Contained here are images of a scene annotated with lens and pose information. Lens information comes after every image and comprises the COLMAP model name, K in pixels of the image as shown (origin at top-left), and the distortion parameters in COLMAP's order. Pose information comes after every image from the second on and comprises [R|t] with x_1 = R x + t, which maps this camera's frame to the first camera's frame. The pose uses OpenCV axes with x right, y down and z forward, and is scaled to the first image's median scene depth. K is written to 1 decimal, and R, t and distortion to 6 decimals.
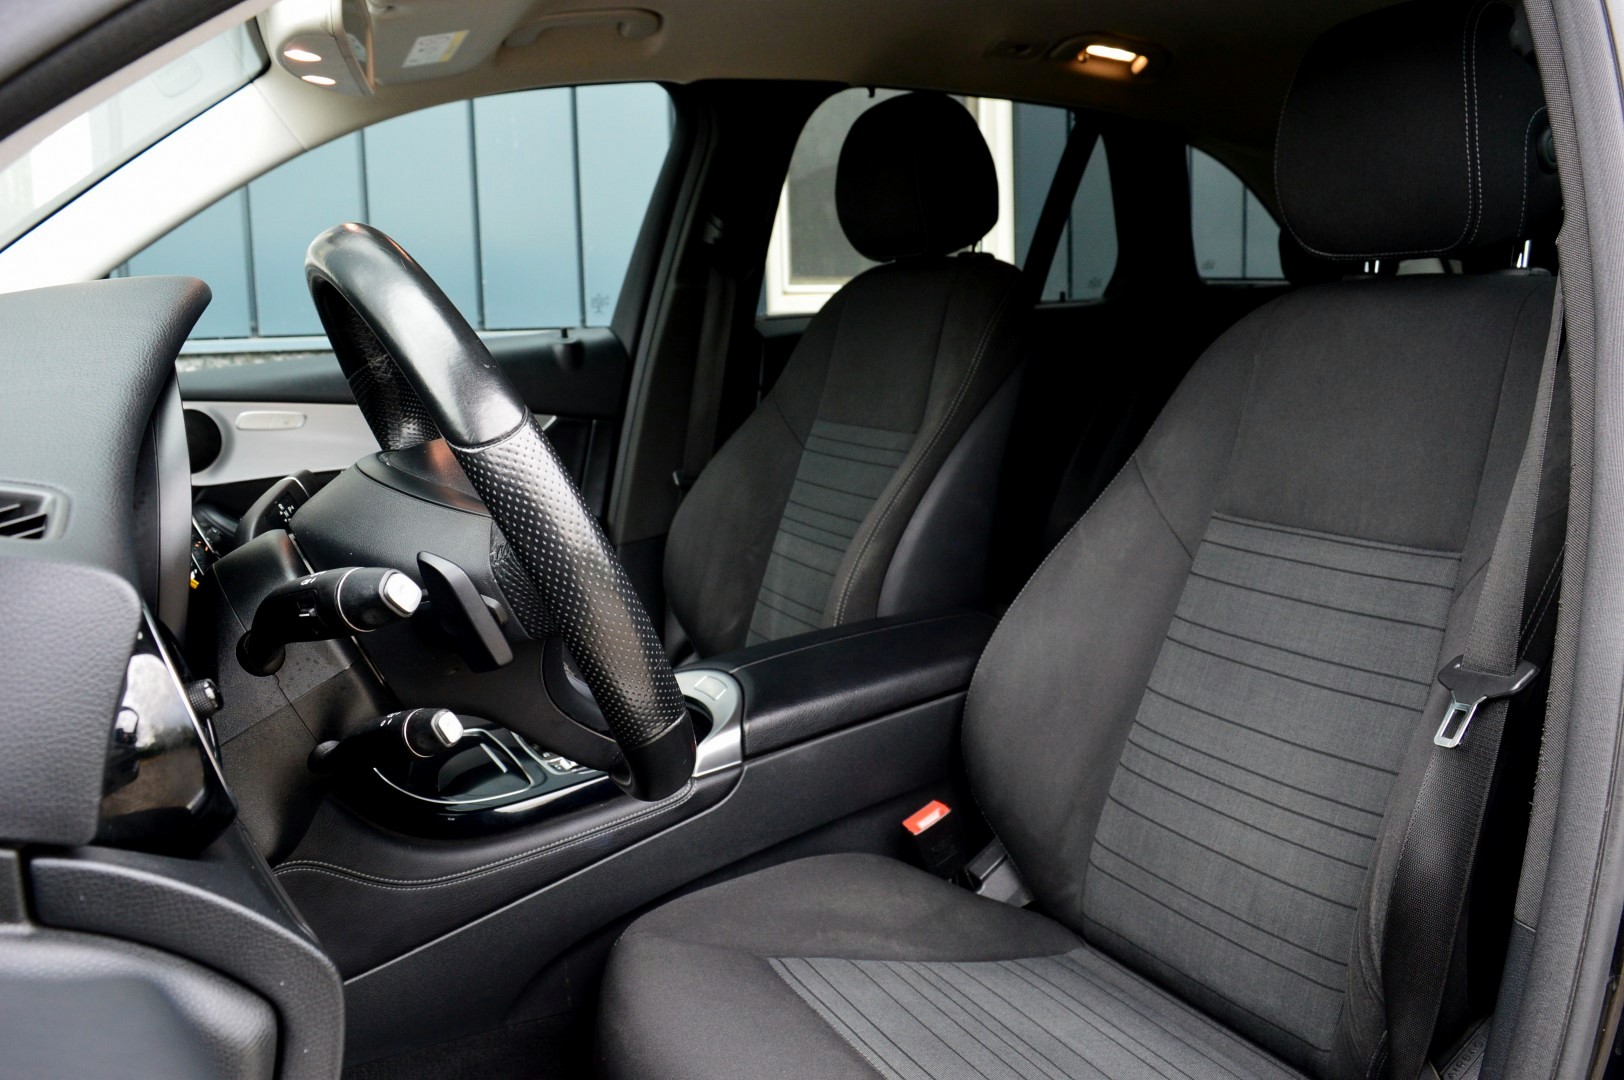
lens RADIAL K [[1284.5, 0, 812.0], [0, 1284.5, 540.0], [0, 0, 1]] dist [-0.058114, 0.005534]
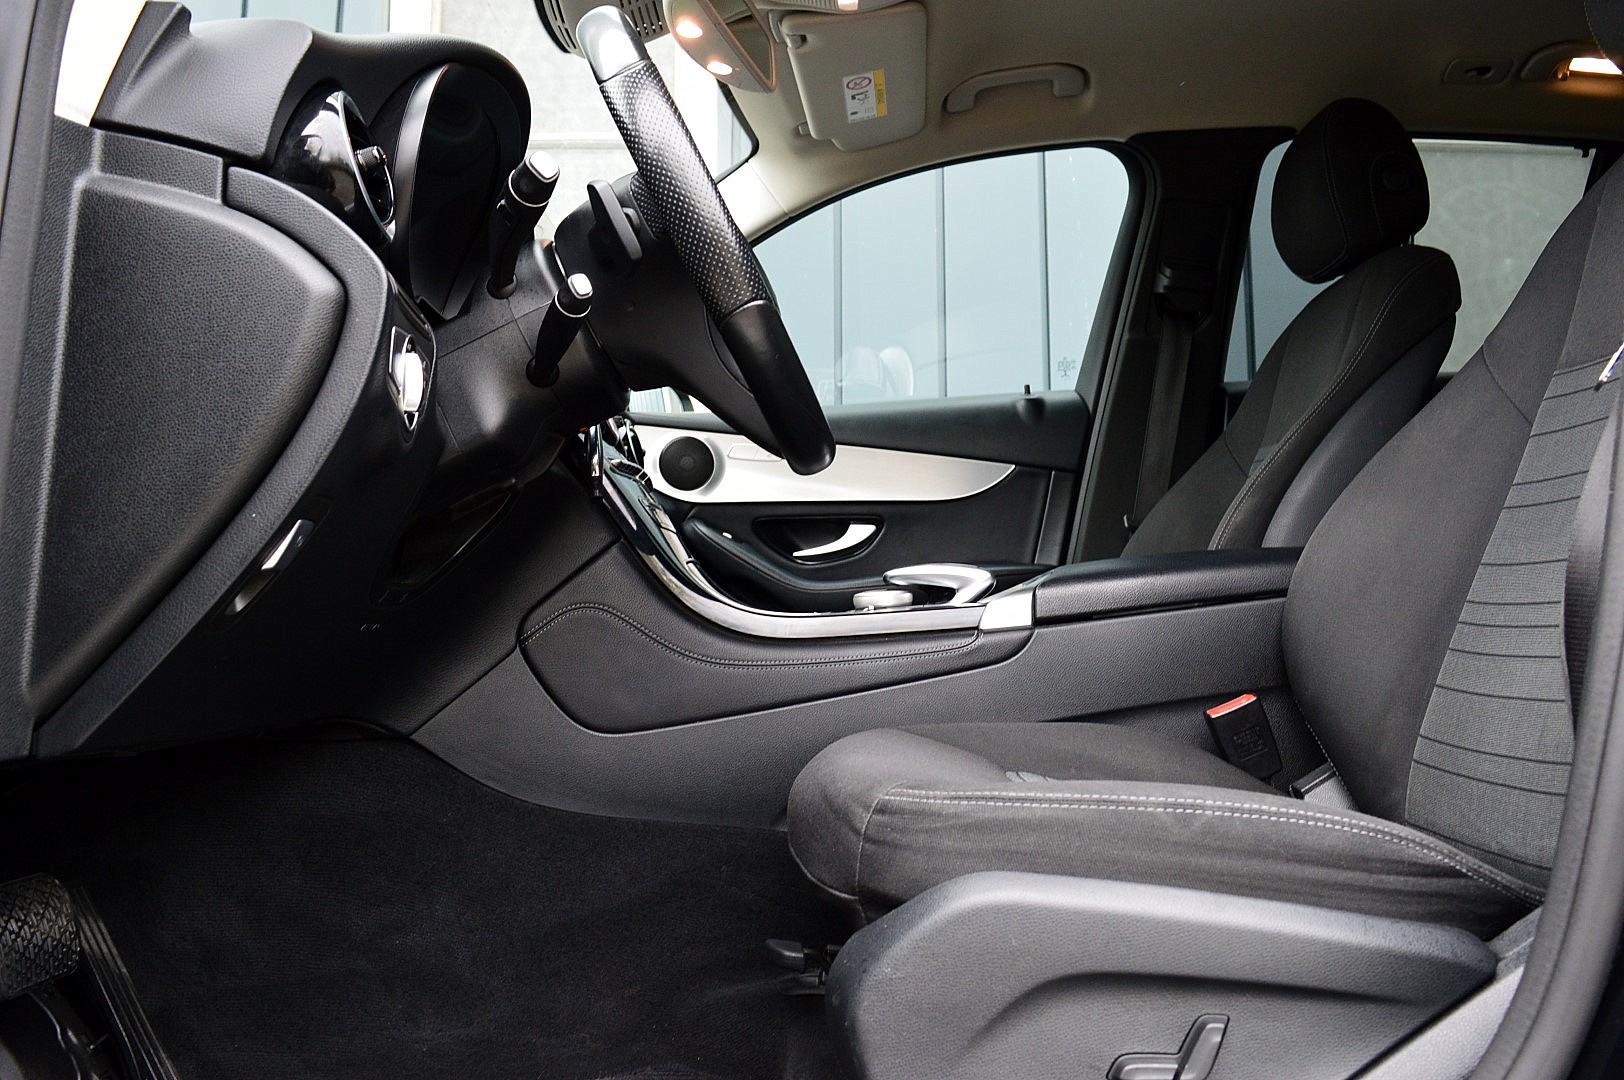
lens RADIAL K [[1367.6, 0, 812.0], [0, 1367.6, 540.0], [0, 0, 1]] dist [-0.086100, 0.022023]
pose [[0.875974, -0.021052, -0.481900, 0.247175], [-0.092701, 0.973077, -0.211017, 0.275242], [0.473368, 0.229518, 0.850438, -0.019379]]
